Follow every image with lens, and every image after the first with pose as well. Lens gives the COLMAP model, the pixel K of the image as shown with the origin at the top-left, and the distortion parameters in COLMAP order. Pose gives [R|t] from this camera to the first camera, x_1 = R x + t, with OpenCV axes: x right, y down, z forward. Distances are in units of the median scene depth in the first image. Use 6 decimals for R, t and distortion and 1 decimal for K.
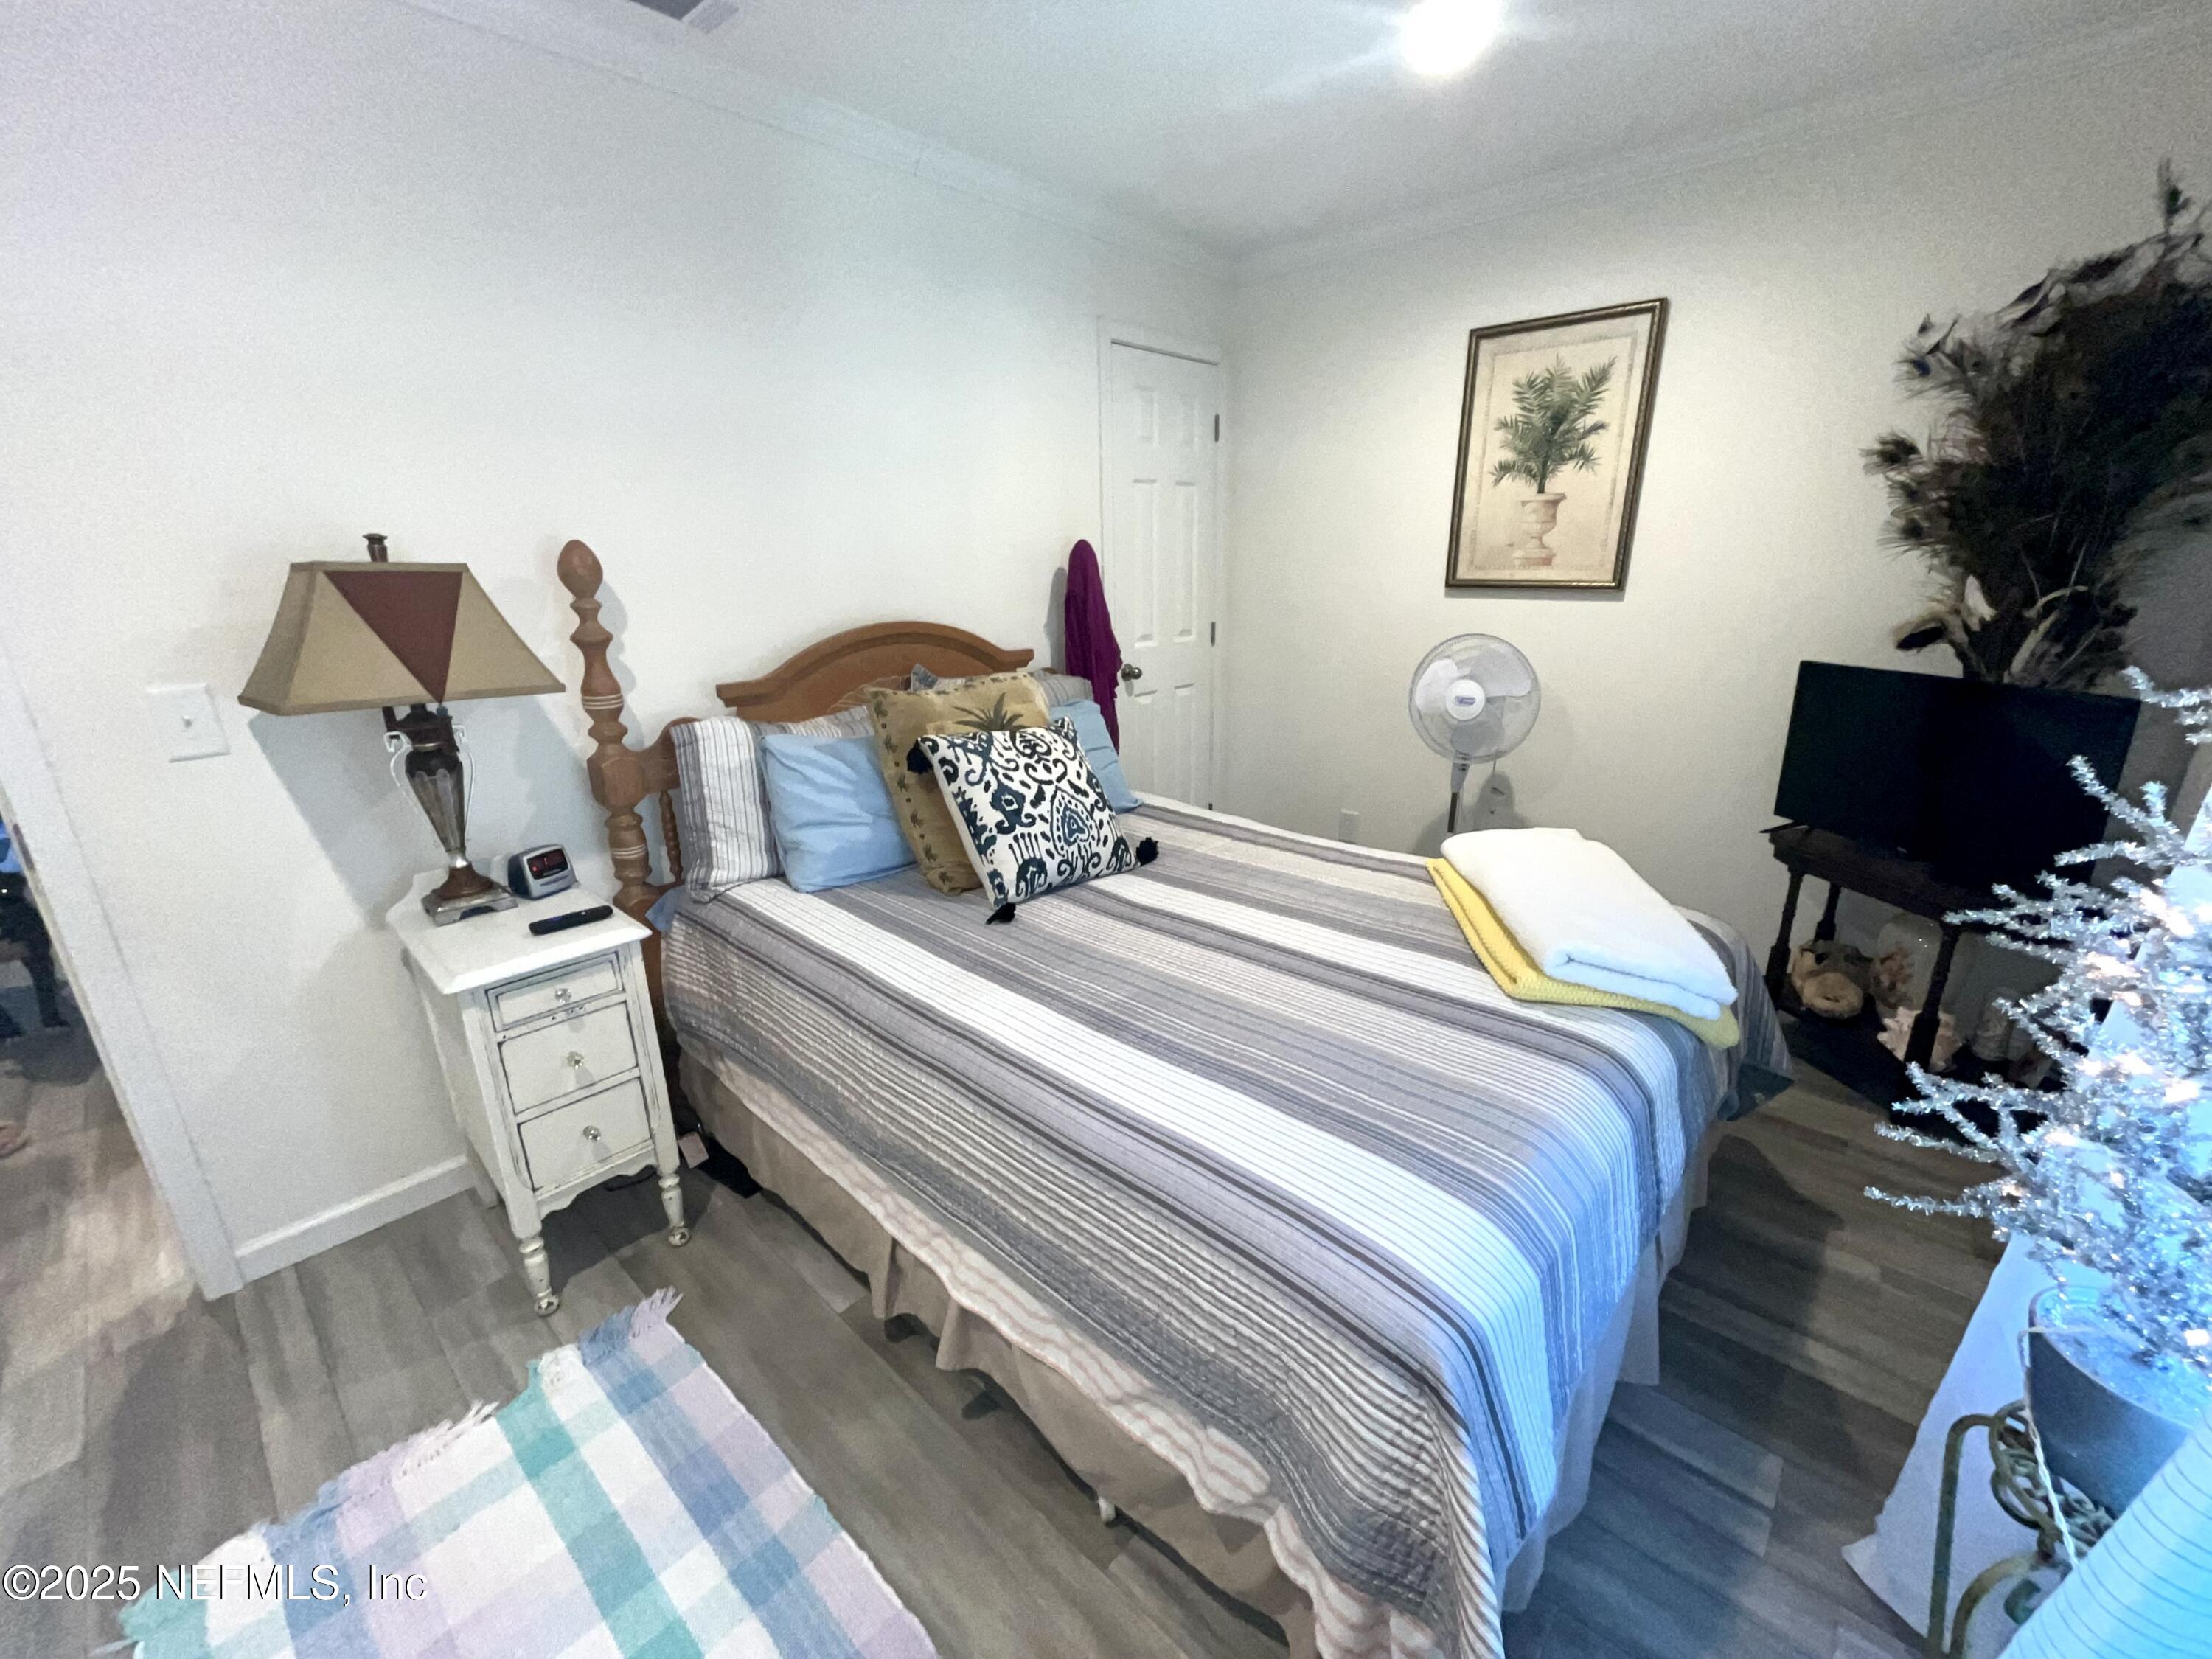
lens RADIAL K [[899.5, 0, 1100.8], [0, 899.5, 835.4], [0, 0, 1]] dist [-0.002251, -0.000097]
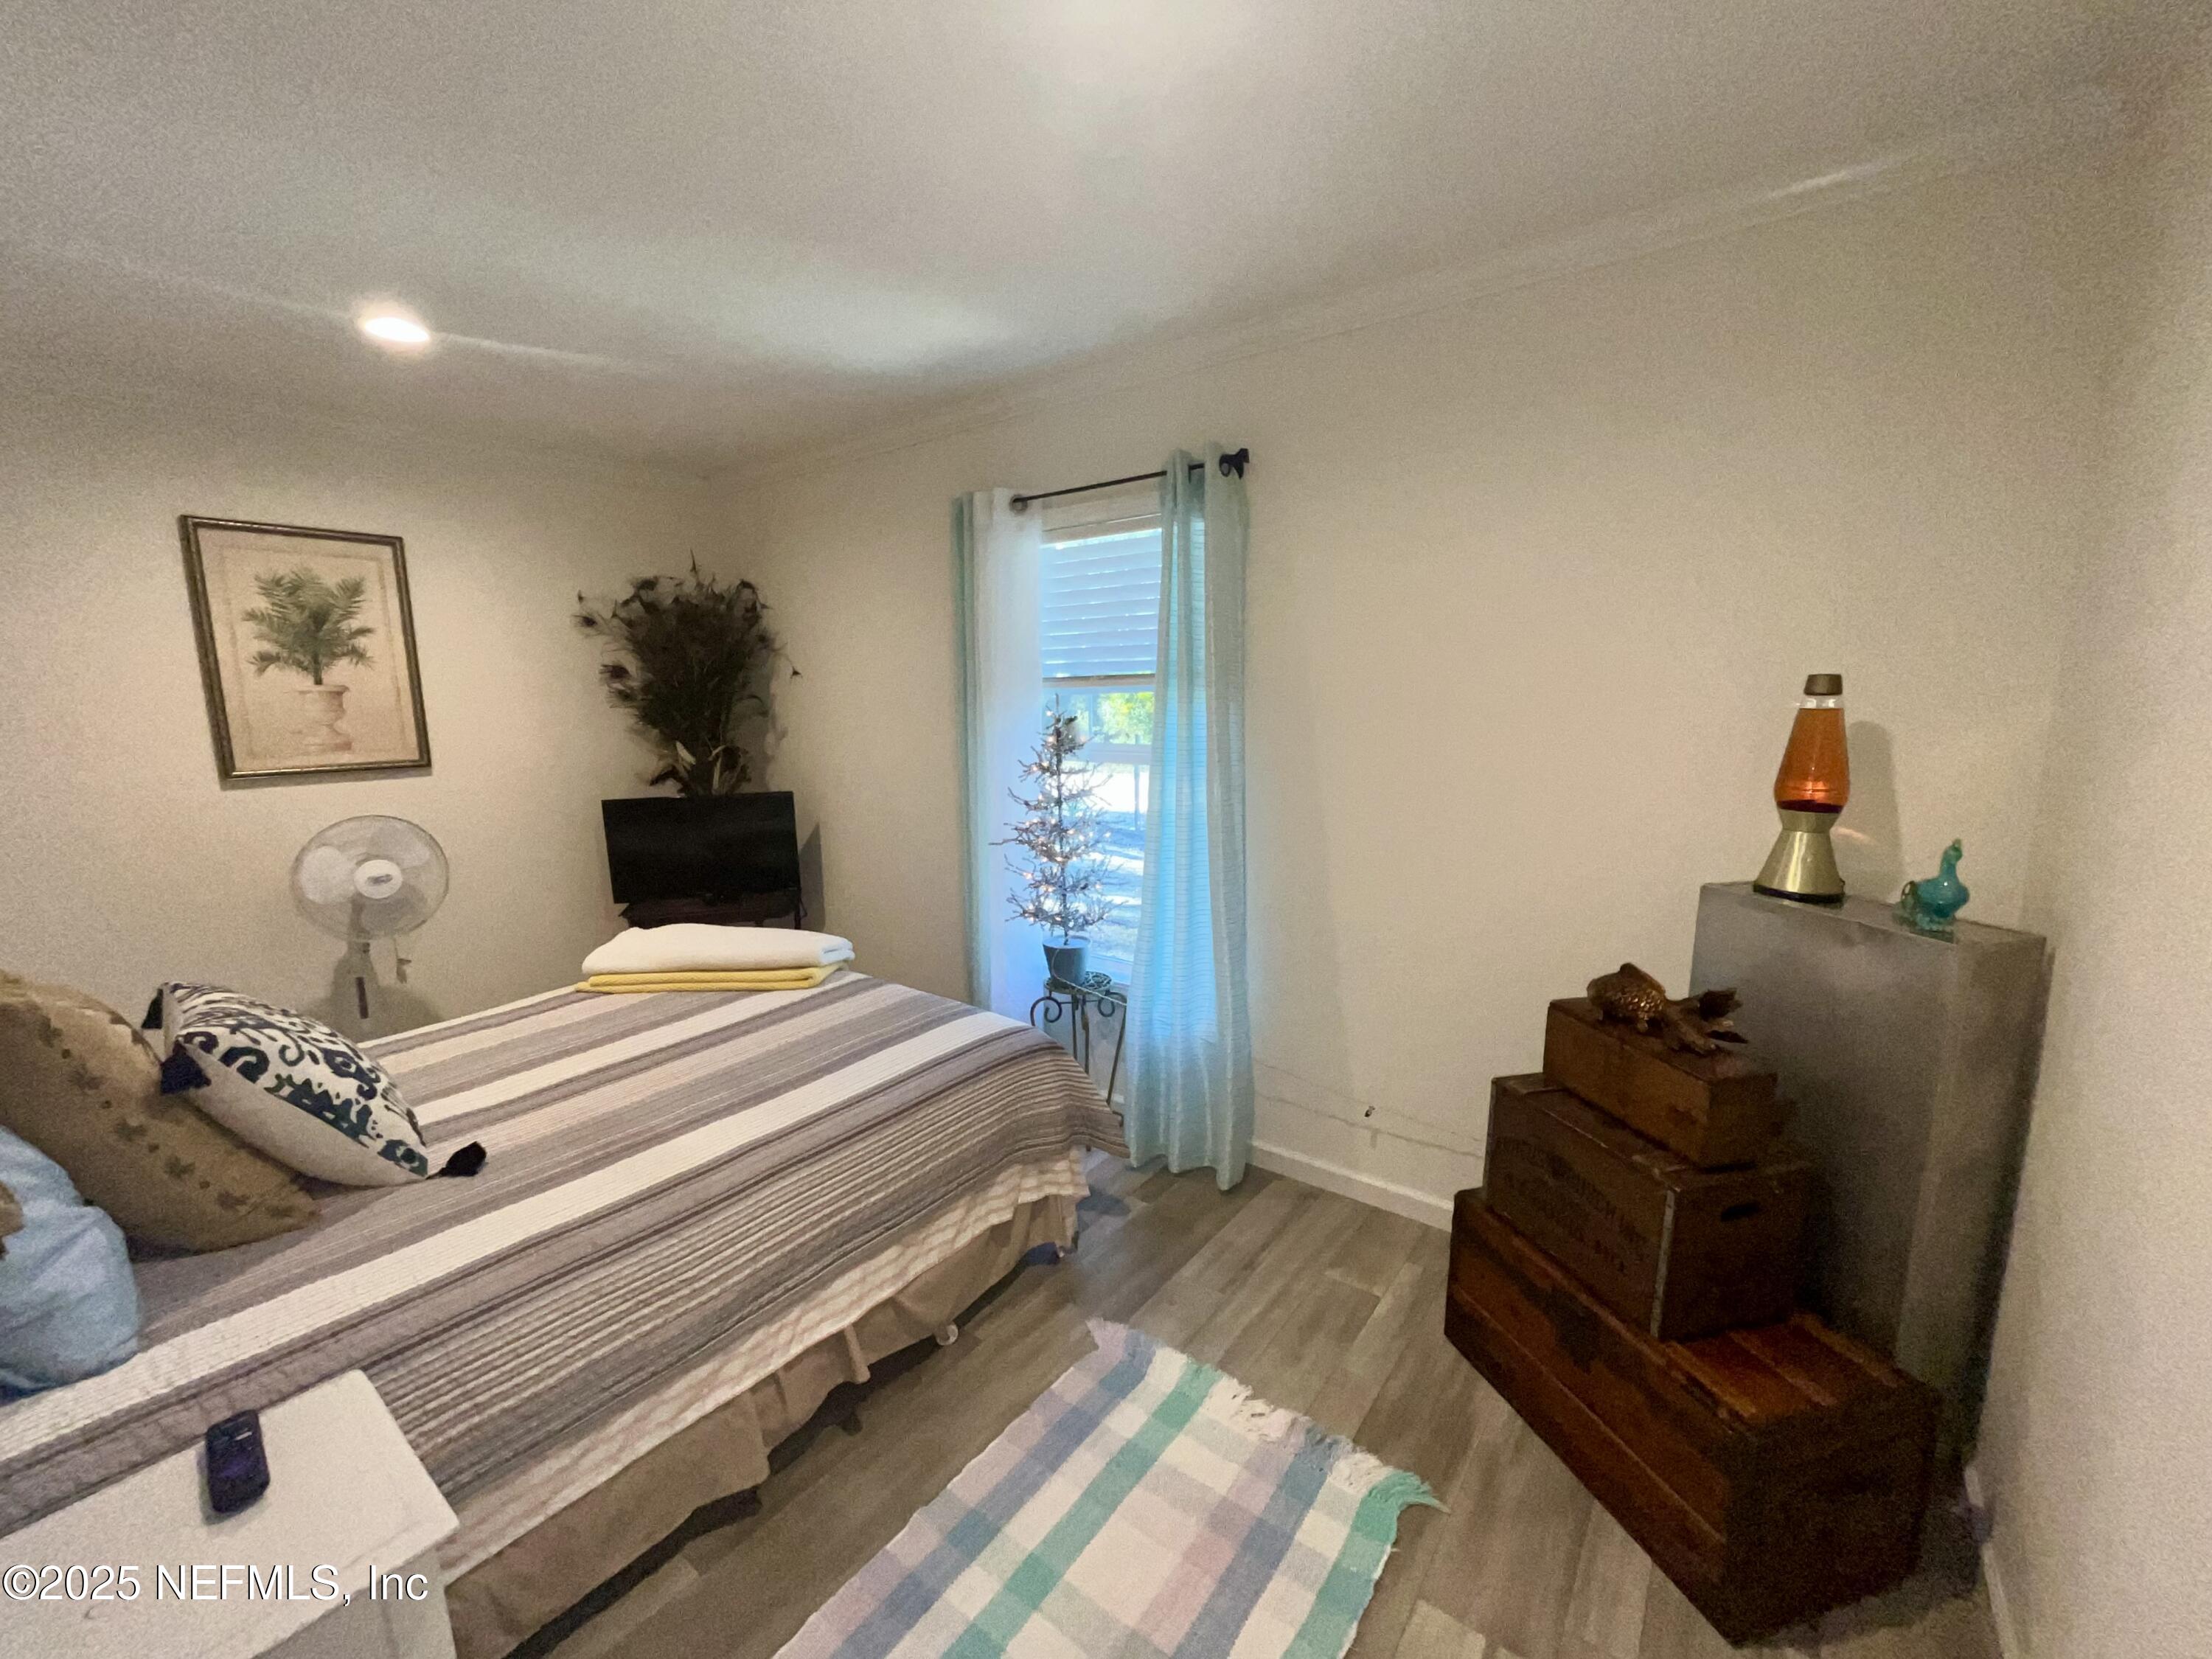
lens RADIAL K [[899.5, 0, 1099.7], [0, 899.5, 834.4], [0, 0, 1]] dist [-0.002251, -0.000097]
pose [[-0.097227, -0.140929, 0.985234, -0.806619], [0.315671, 0.934445, 0.164816, -0.129376], [-0.943874, 0.327034, -0.046366, 0.311169]]
